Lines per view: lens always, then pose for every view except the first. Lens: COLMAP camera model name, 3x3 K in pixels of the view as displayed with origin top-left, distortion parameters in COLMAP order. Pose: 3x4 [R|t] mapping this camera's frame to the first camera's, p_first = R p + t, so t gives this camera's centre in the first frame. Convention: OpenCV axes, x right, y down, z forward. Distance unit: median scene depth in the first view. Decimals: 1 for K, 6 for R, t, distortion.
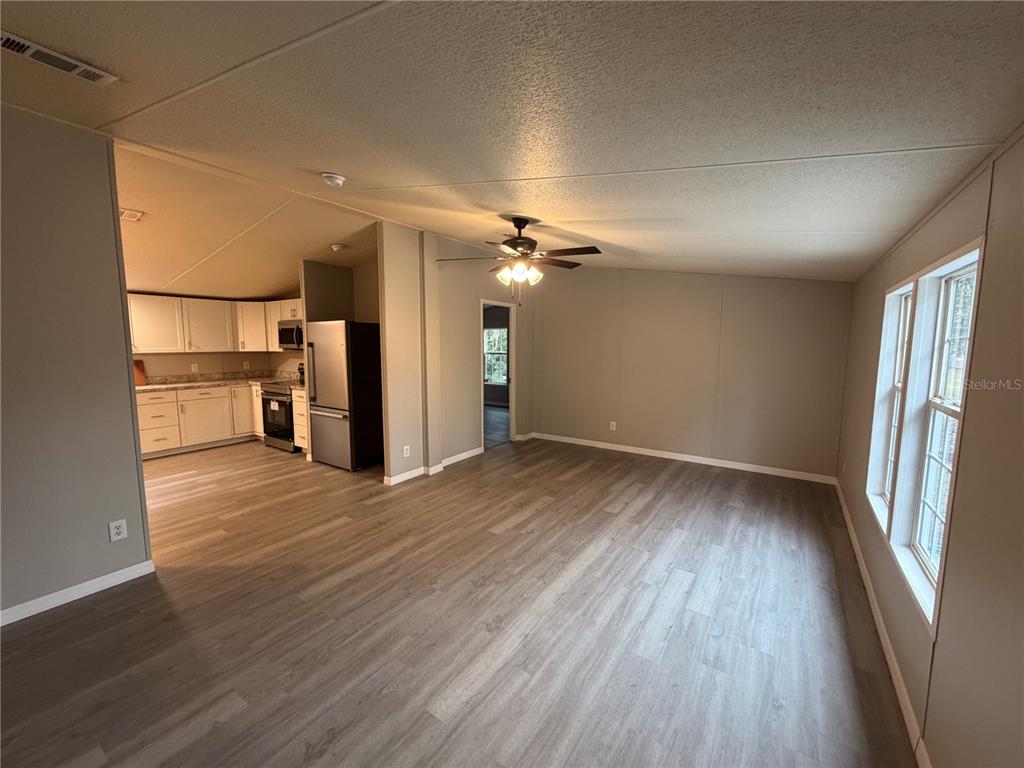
lens RADIAL K [[410.0, 0, 512.0], [0, 410.0, 384.0], [0, 0, 1]] dist [0.001902, 0.000395]
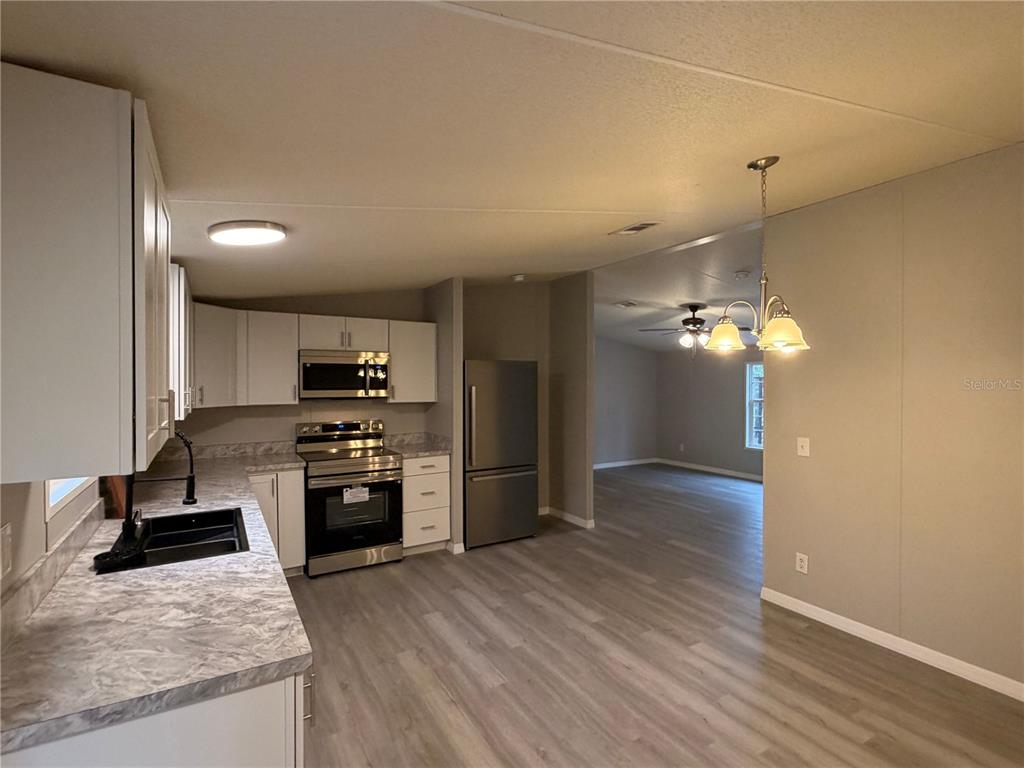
lens RADIAL K [[505.4, 0, 512.0], [0, 505.4, 384.0], [0, 0, 1]] dist [0.000198, -0.000018]
pose [[0.428463, -0.010980, 0.903492, -2.064853], [0.092529, 0.995203, -0.031786, -0.112805], [-0.898809, 0.097218, 0.427424, 0.854032]]
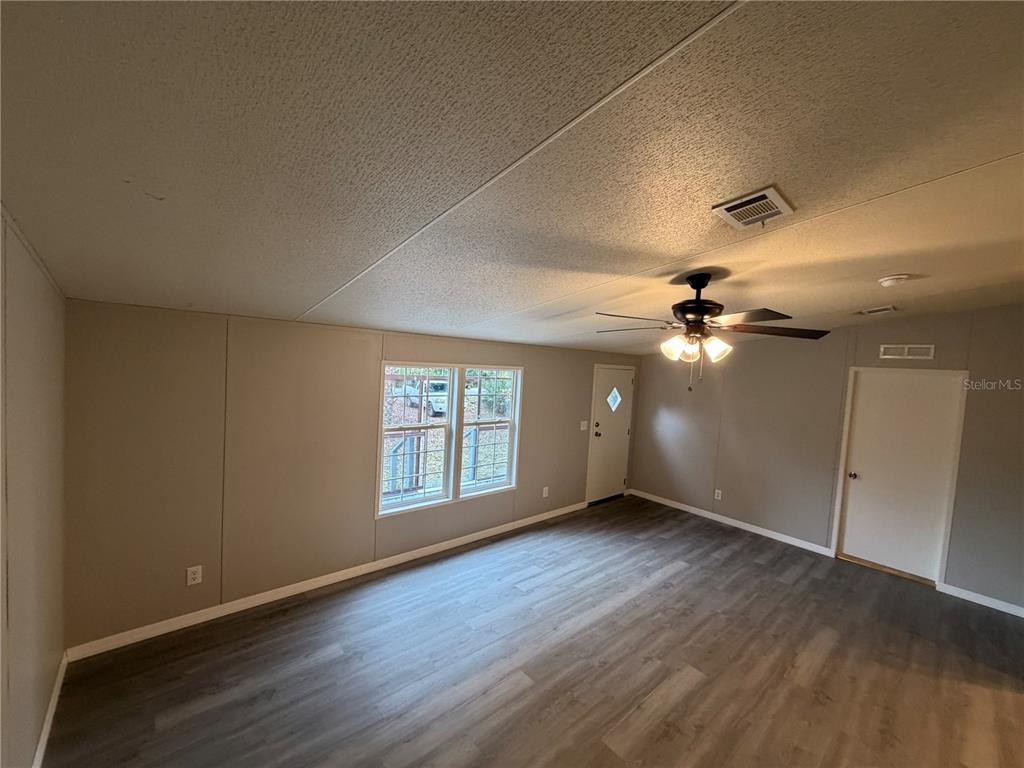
lens RADIAL K [[410.0, 0, 512.0], [0, 410.0, 384.0], [0, 0, 1]] dist [0.001902, 0.000395]
pose [[-0.965946, -0.073391, 0.248117, 0.153667], [-0.035552, 0.987481, 0.153679, -0.320244], [-0.256289, 0.139625, -0.956463, 1.882681]]
